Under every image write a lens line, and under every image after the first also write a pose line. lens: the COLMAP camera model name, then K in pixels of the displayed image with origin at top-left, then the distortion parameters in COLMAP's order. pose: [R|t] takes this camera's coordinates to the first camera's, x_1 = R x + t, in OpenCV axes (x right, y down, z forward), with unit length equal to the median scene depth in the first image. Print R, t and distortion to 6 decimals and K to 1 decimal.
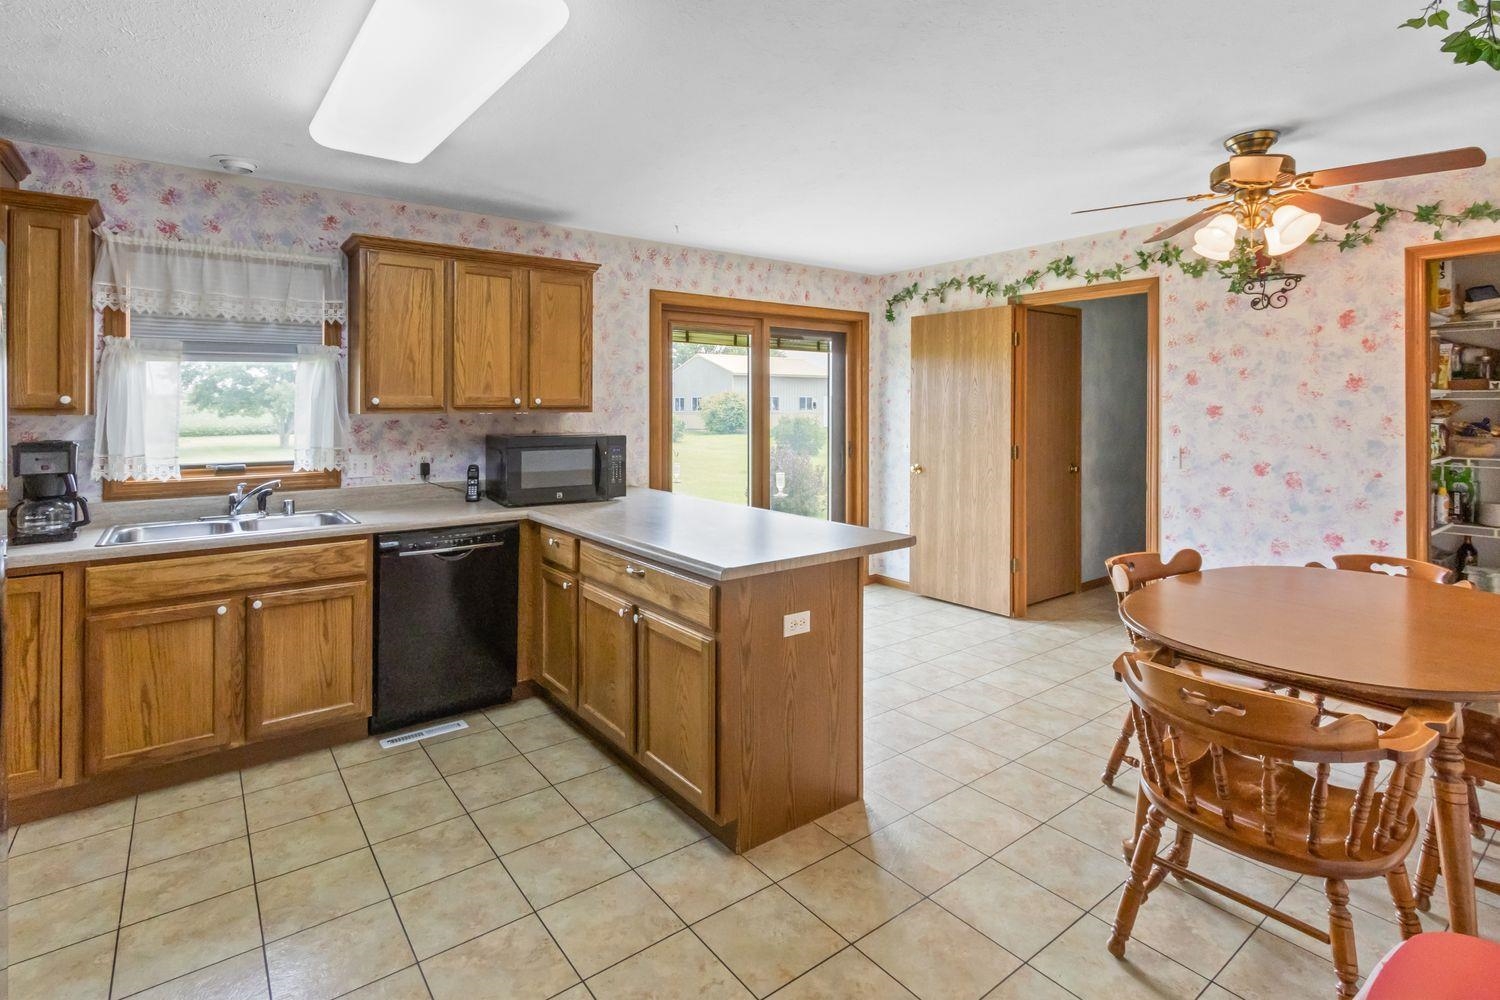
lens RADIAL K [[719.9, 0, 729.1], [0, 719.9, 405.5], [0, 0, 1]] dist [0.004228, -0.002587]
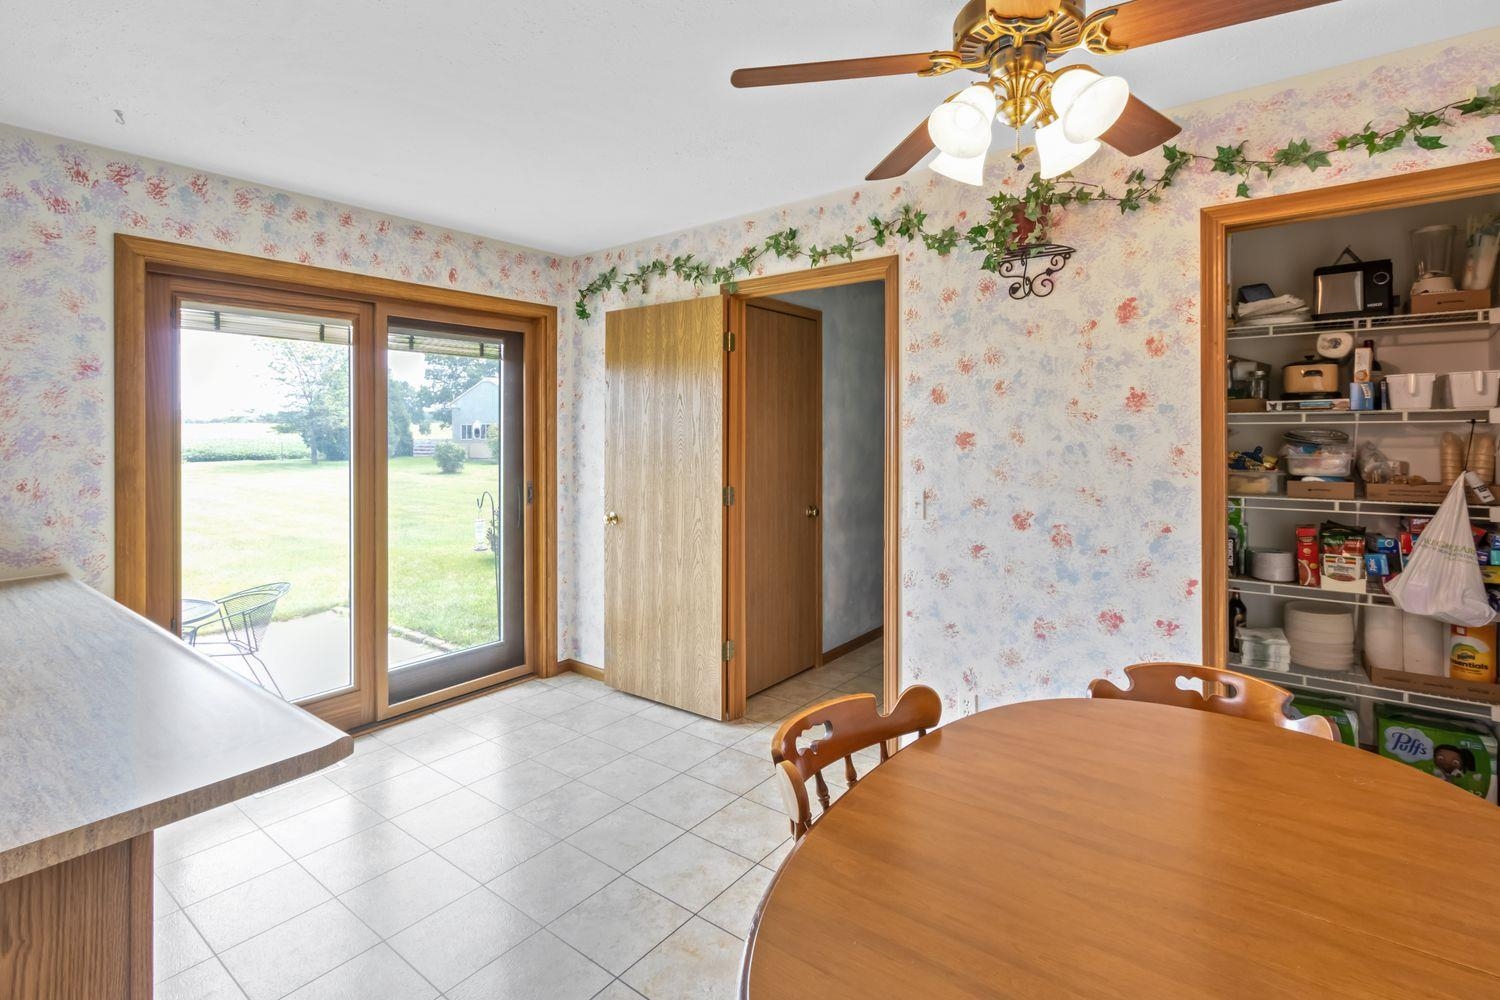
lens RADIAL K [[719.9, 0, 720.7], [0, 719.9, 433.8], [0, 0, 1]] dist [0.004228, -0.002587]
pose [[0.967039, -0.001724, 0.254622, 0.262015], [0.001256, 0.999997, 0.002001, 0.000075], [-0.254624, -0.001615, 0.967039, 0.377948]]
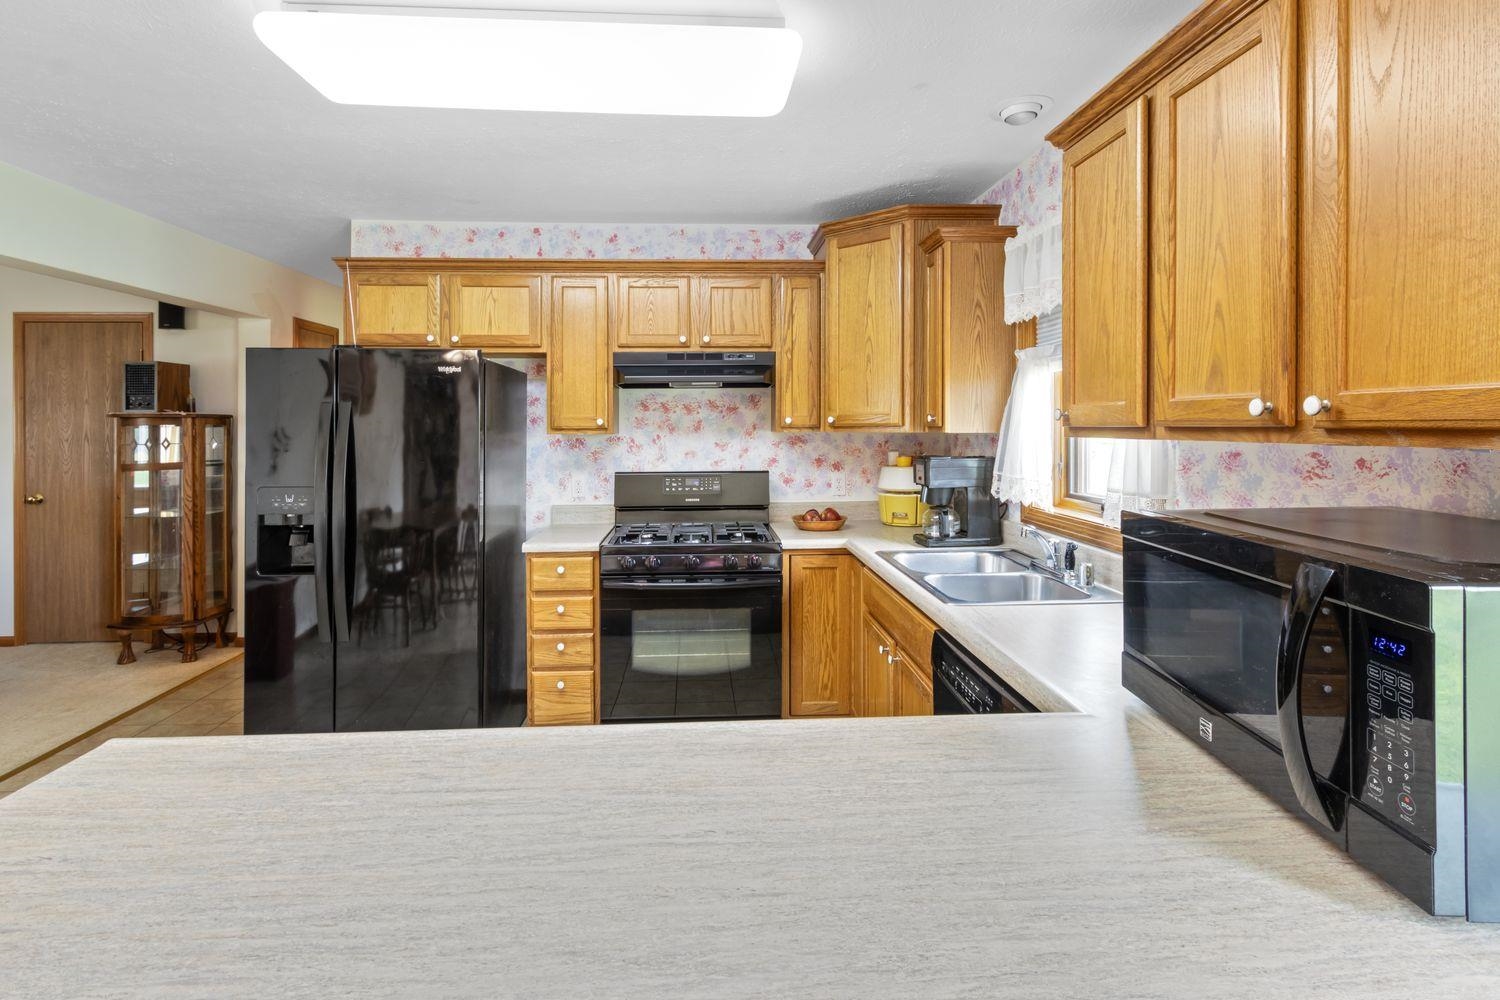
lens RADIAL K [[719.9, 0, 743.0], [0, 719.9, 423.9], [0, 0, 1]] dist [0.004228, -0.002587]
pose [[-0.549645, 0.003753, -0.835390, 0.106725], [0.010072, 0.999947, -0.002135, -0.000223], [0.835338, -0.009588, -0.549654, 0.965603]]
